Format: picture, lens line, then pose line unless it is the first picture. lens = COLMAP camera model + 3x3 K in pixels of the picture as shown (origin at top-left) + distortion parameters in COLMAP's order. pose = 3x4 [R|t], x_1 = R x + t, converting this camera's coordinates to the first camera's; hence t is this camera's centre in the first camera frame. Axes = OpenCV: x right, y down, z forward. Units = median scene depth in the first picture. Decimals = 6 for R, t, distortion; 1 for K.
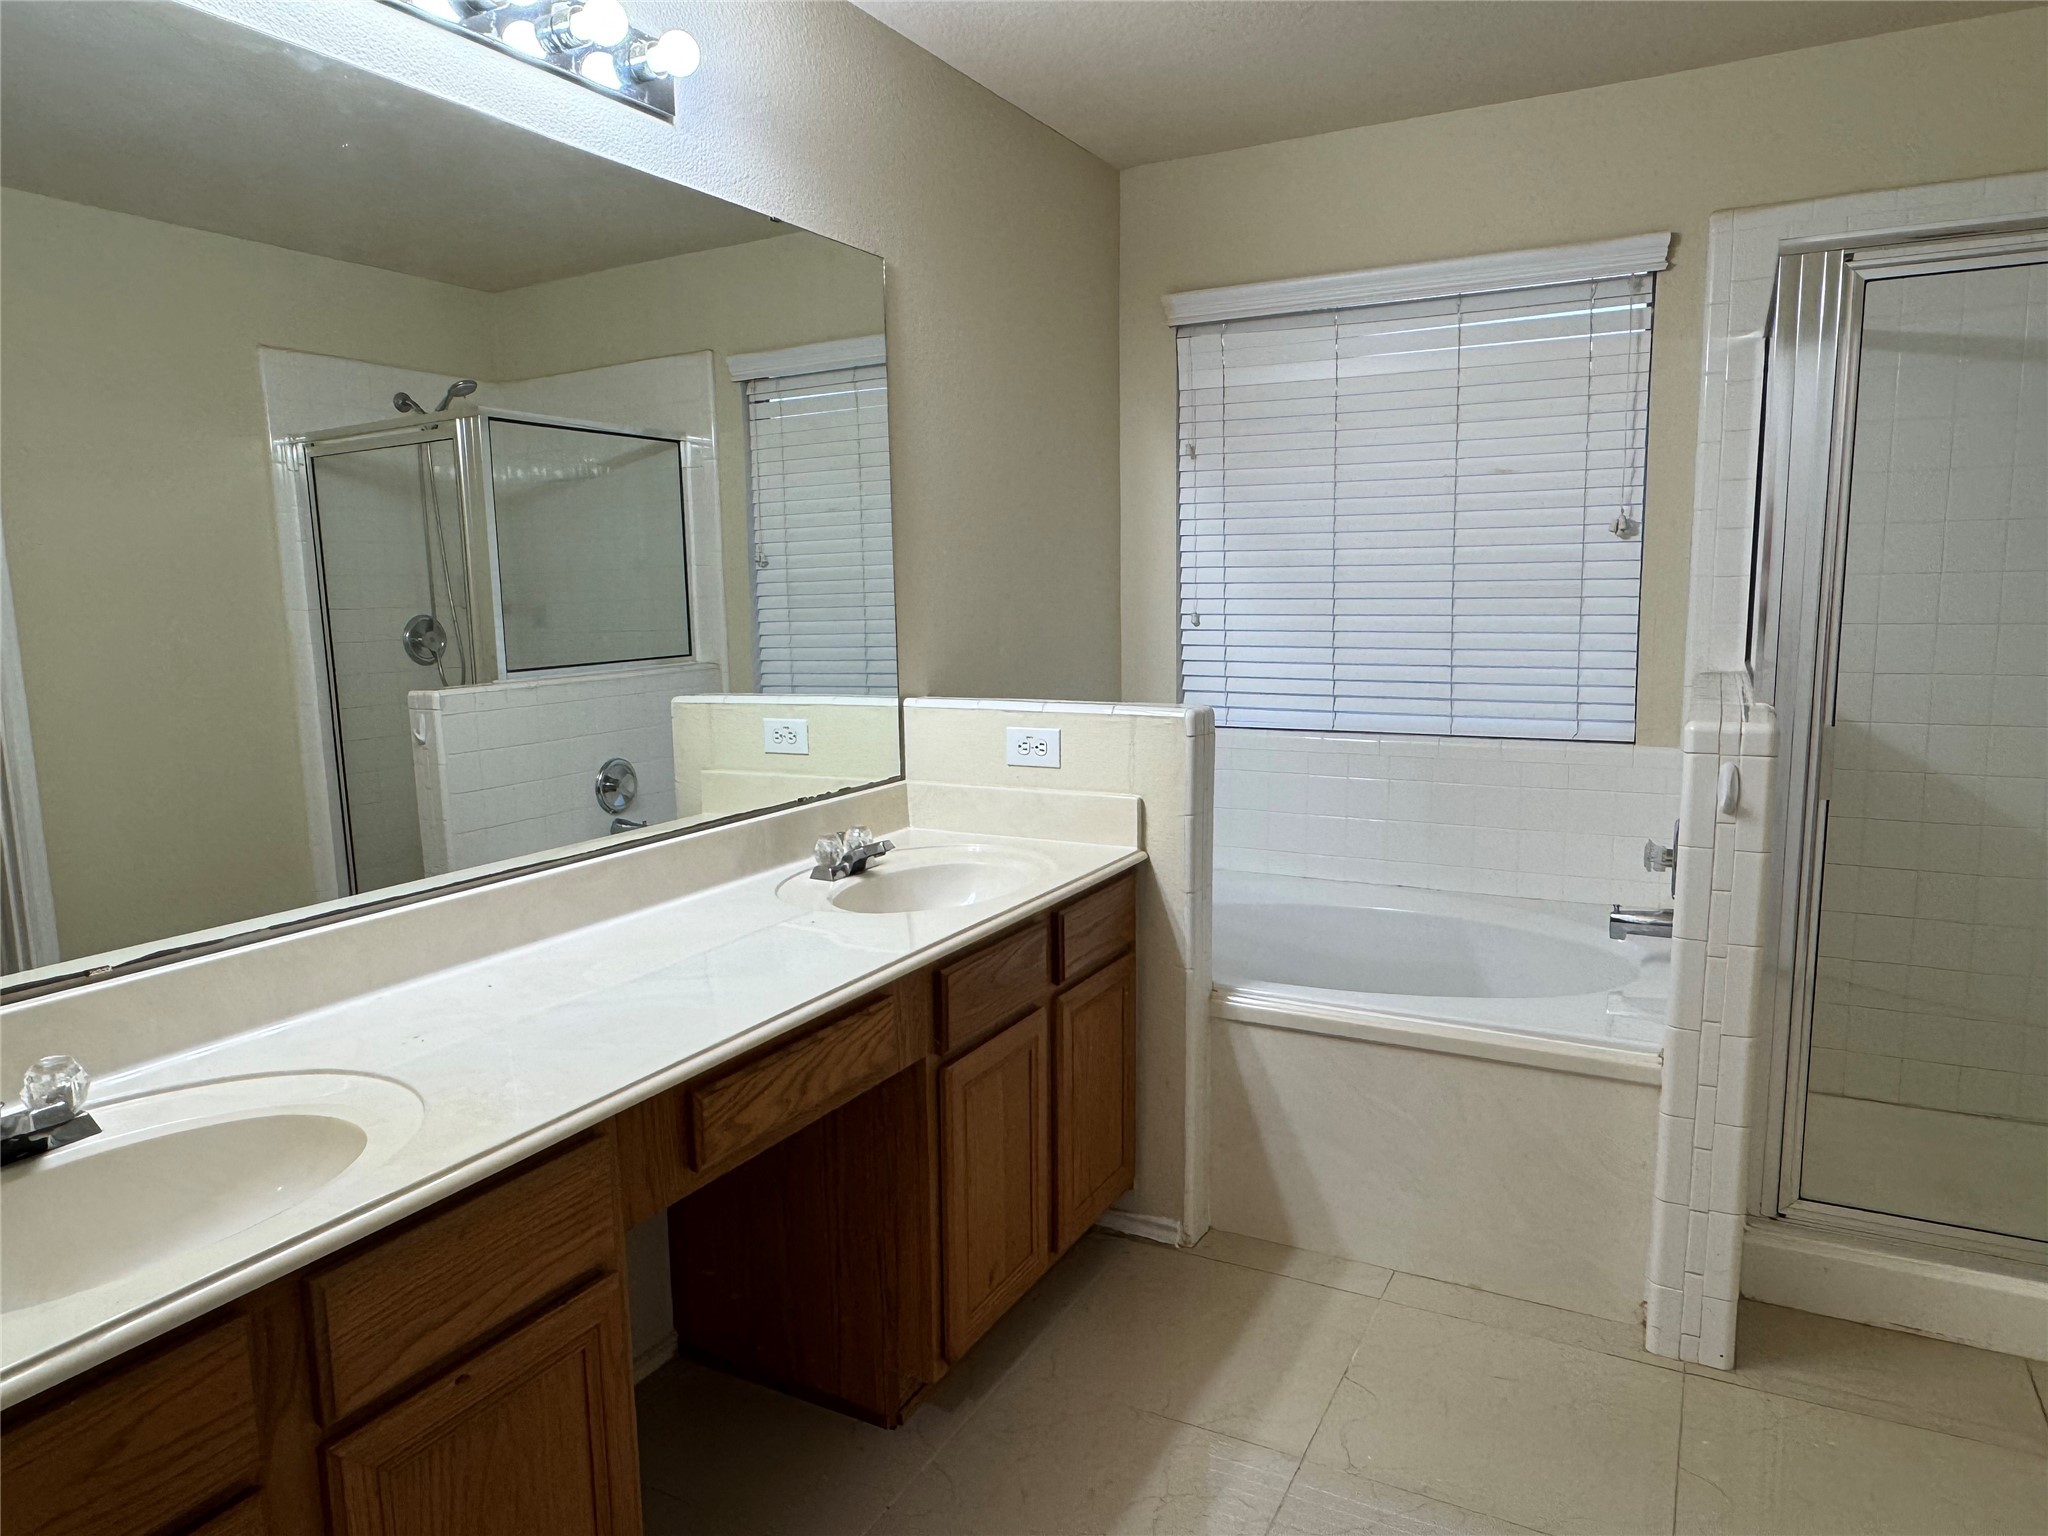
lens RADIAL K [[1313.2, 0, 1025.3], [0, 1313.2, 775.3], [0, 0, 1]] dist [-0.004152, -0.000124]
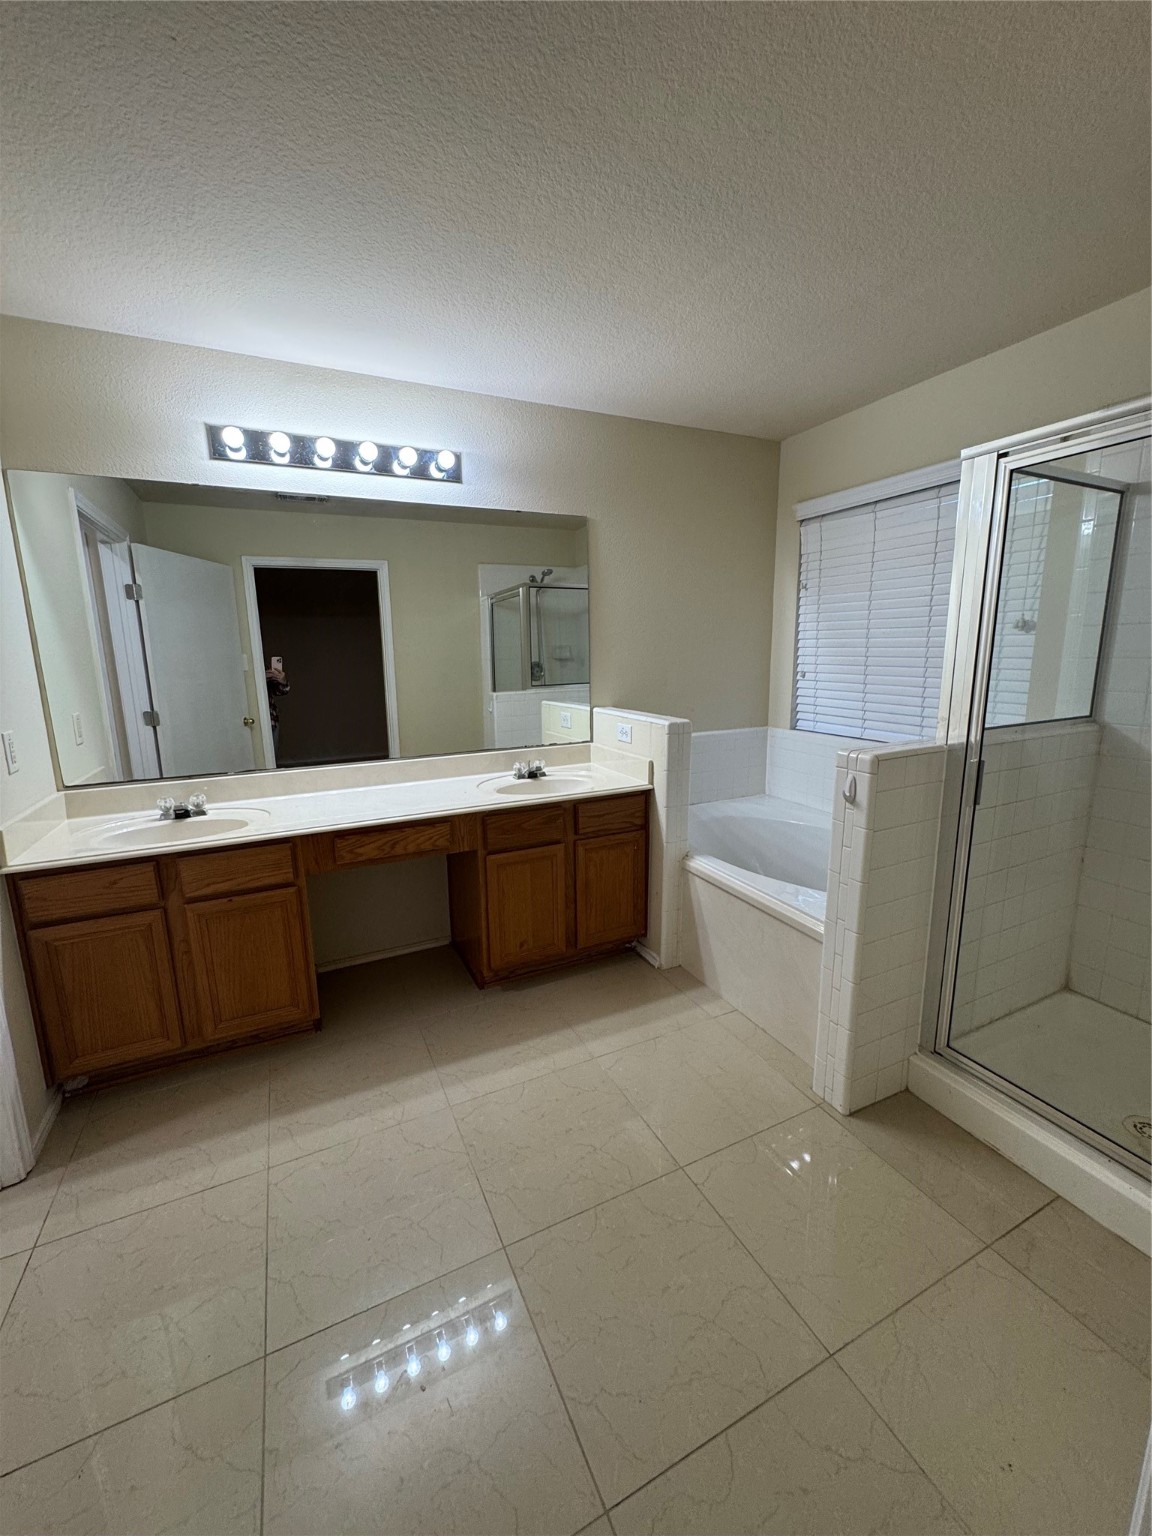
lens RADIAL K [[615.4, 0, 578.1], [0, 615.4, 767.2], [0, 0, 1]] dist [0.000114, 0.000033]
pose [[0.812065, 0.114305, -0.572263, 0.554825], [-0.081256, 0.993224, 0.083083, -0.044770], [0.577883, -0.020969, 0.815850, 0.100736]]
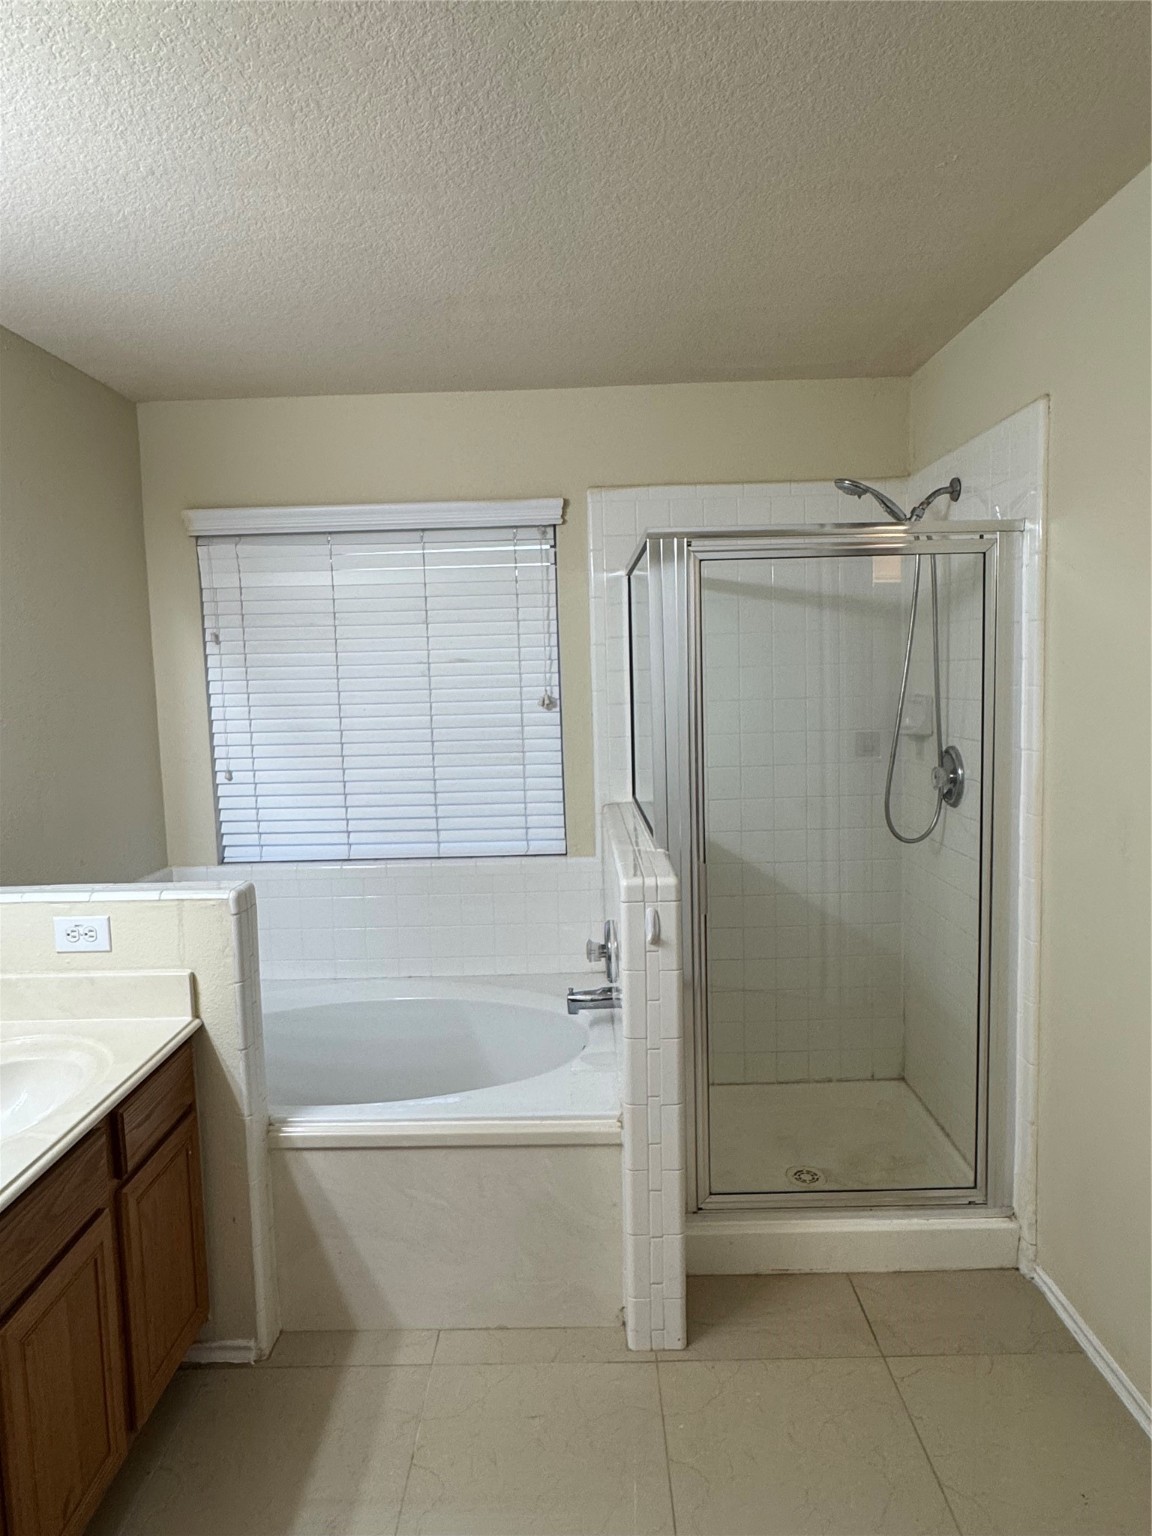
lens RADIAL K [[947.9, 0, 567.3], [0, 947.9, 764.2], [0, 0, 1]] dist [-0.000730, -0.000523]
pose [[0.887762, -0.055073, 0.456996, 0.012010], [0.080186, 0.996140, -0.035723, -0.102287], [-0.453265, 0.068358, 0.888751, 0.117981]]
